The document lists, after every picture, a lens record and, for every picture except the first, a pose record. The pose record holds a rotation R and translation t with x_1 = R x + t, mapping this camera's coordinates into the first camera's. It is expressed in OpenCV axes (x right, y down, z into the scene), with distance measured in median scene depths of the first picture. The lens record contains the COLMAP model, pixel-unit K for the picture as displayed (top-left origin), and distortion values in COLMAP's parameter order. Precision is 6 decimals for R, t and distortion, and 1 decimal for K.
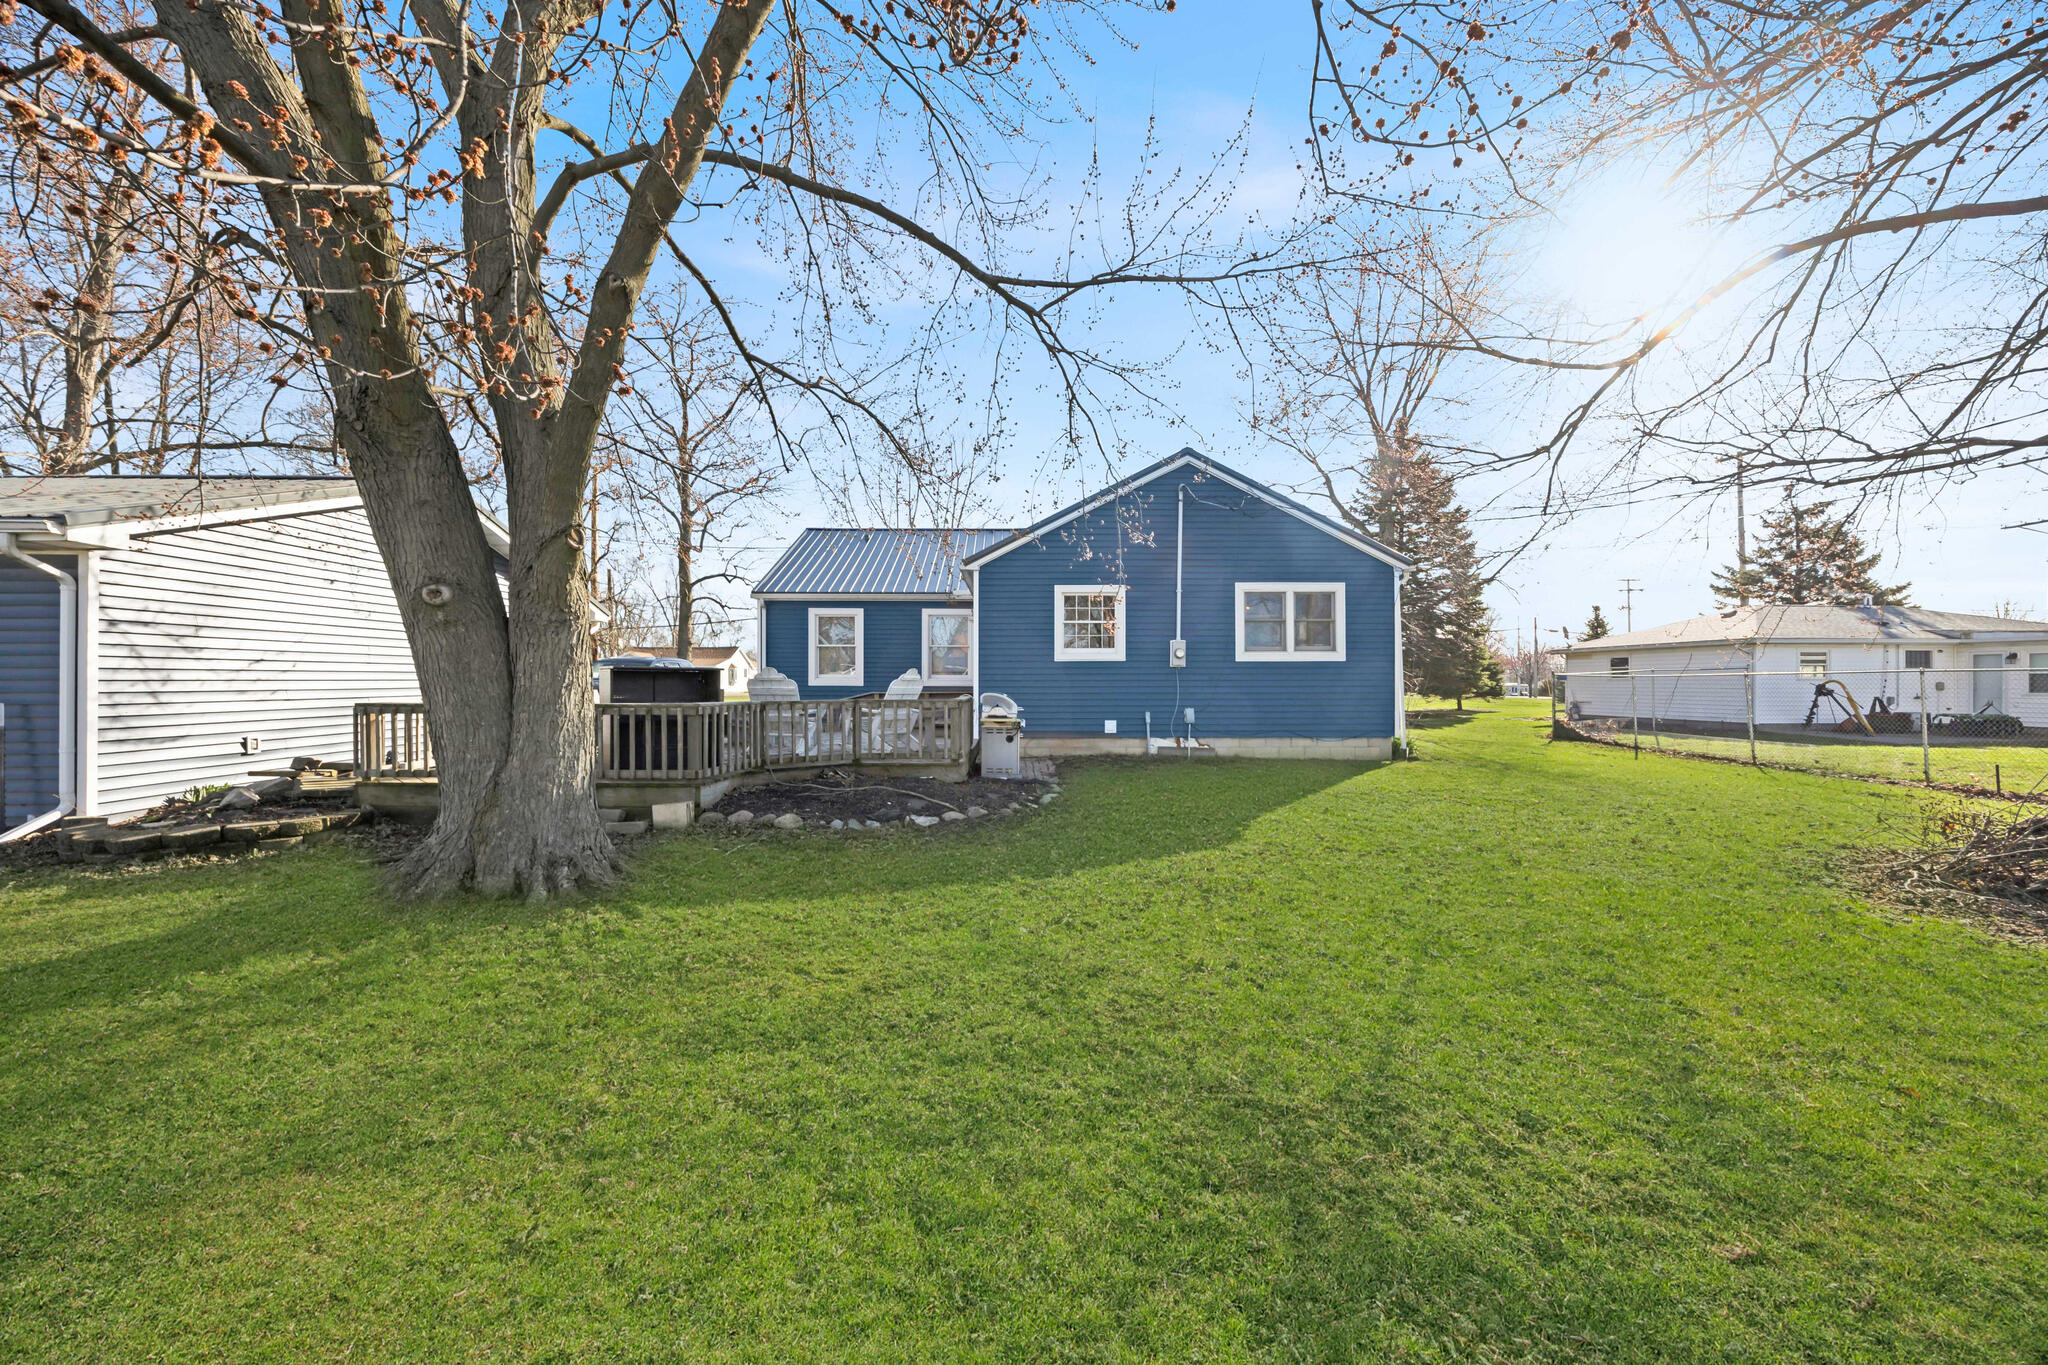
lens RADIAL K [[783.2, 0, 1027.2], [0, 783.2, 679.2], [0, 0, 1]] dist [-0.003439, -0.000173]
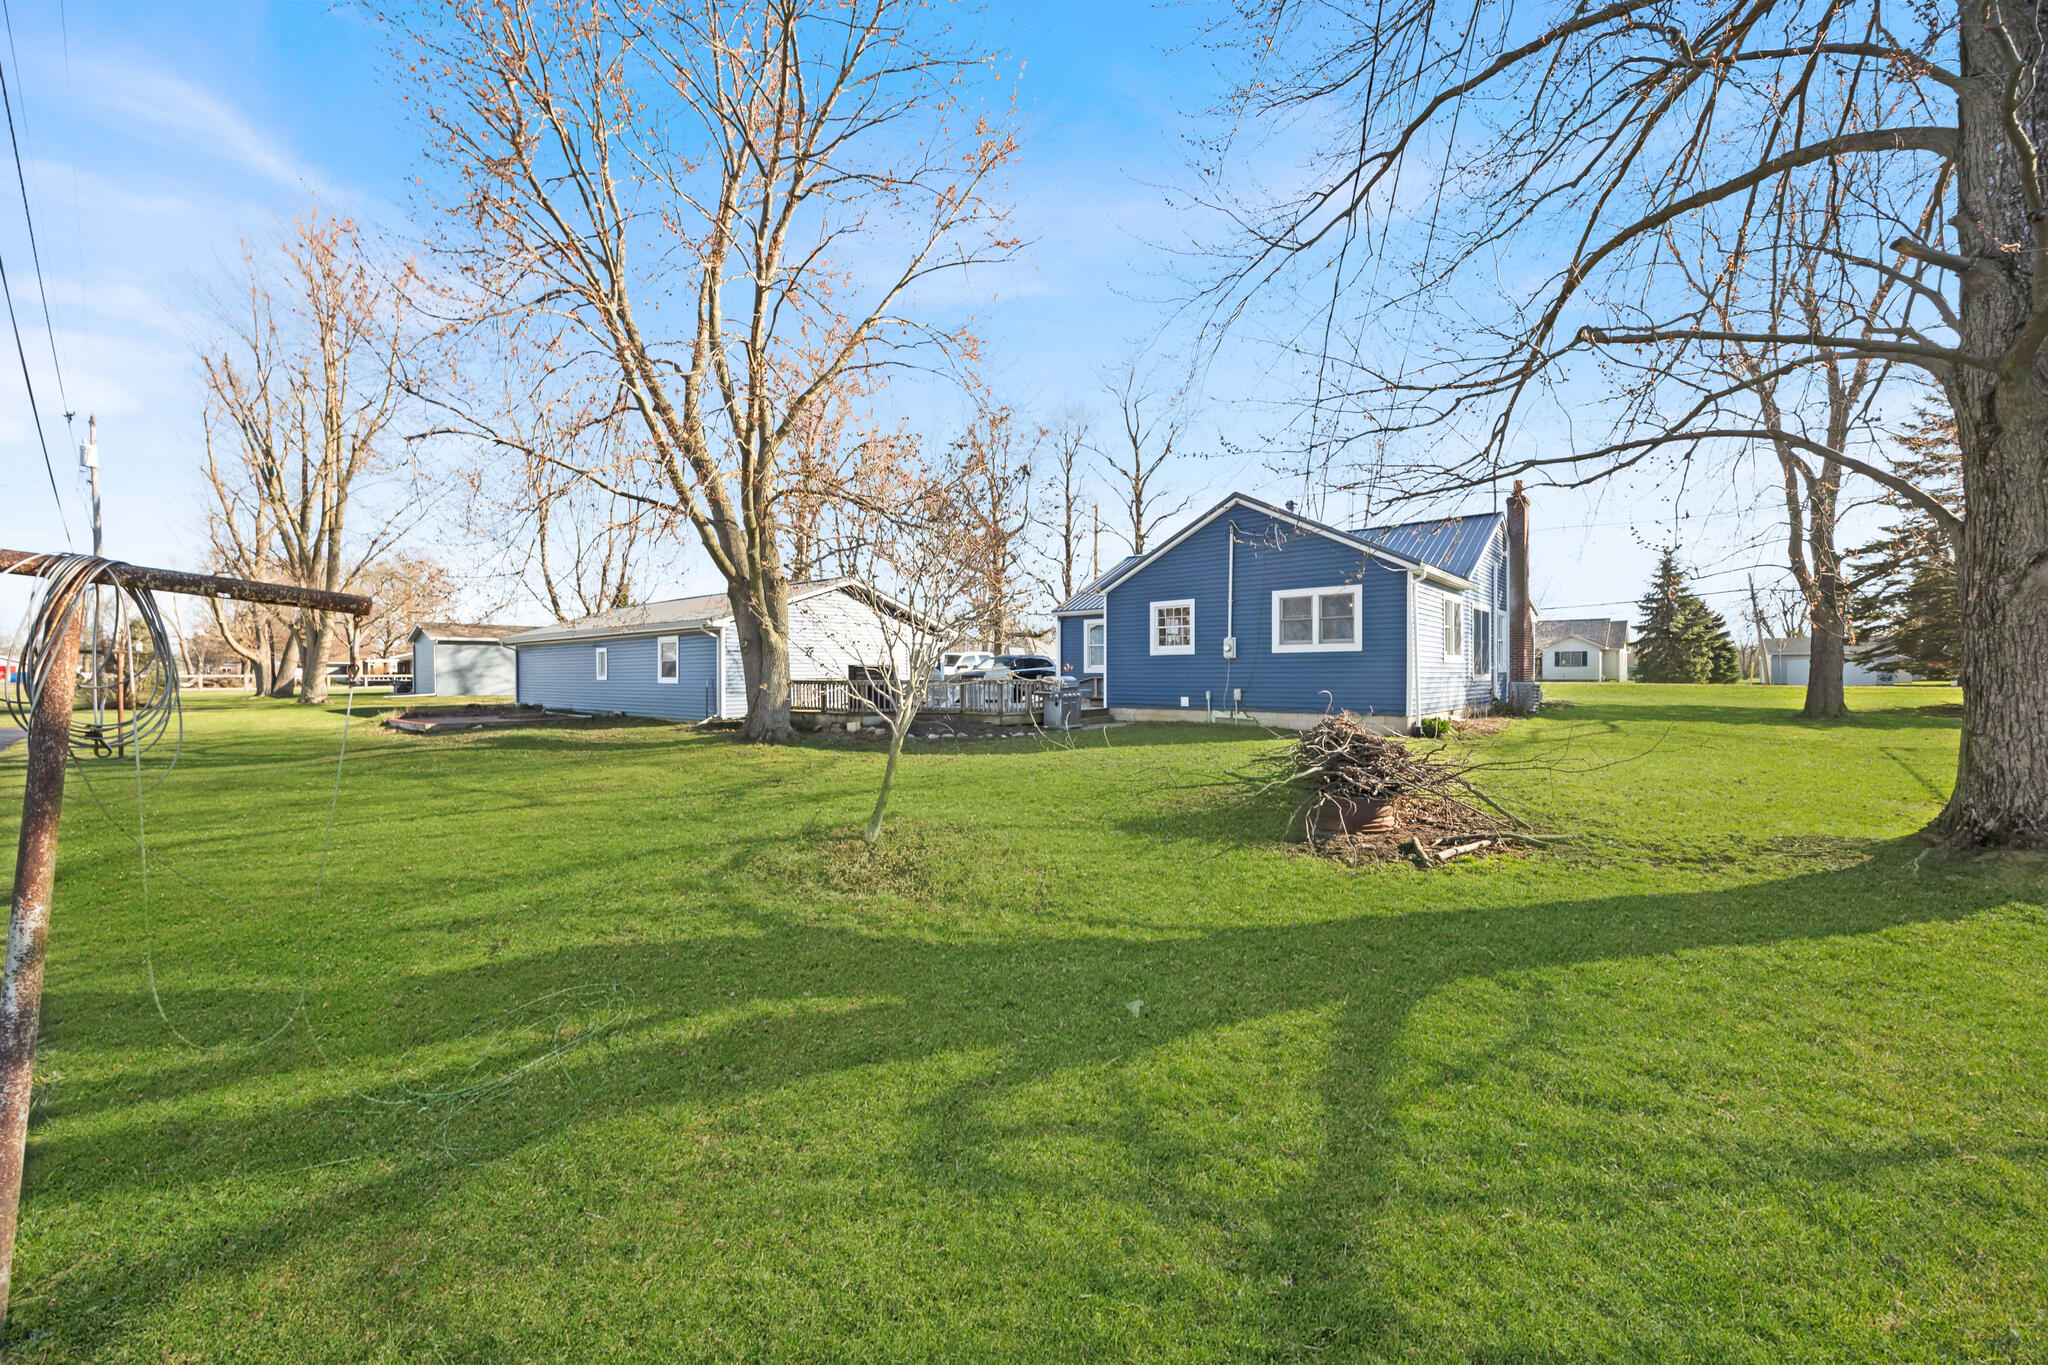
lens RADIAL K [[783.2, 0, 1020.2], [0, 783.2, 678.9], [0, 0, 1]] dist [-0.003439, -0.000173]
pose [[0.743337, 0.001541, -0.668915, 0.817695], [0.007472, 0.999916, 0.010606, 0.003173], [0.668875, -0.012881, 0.743263, -0.229232]]
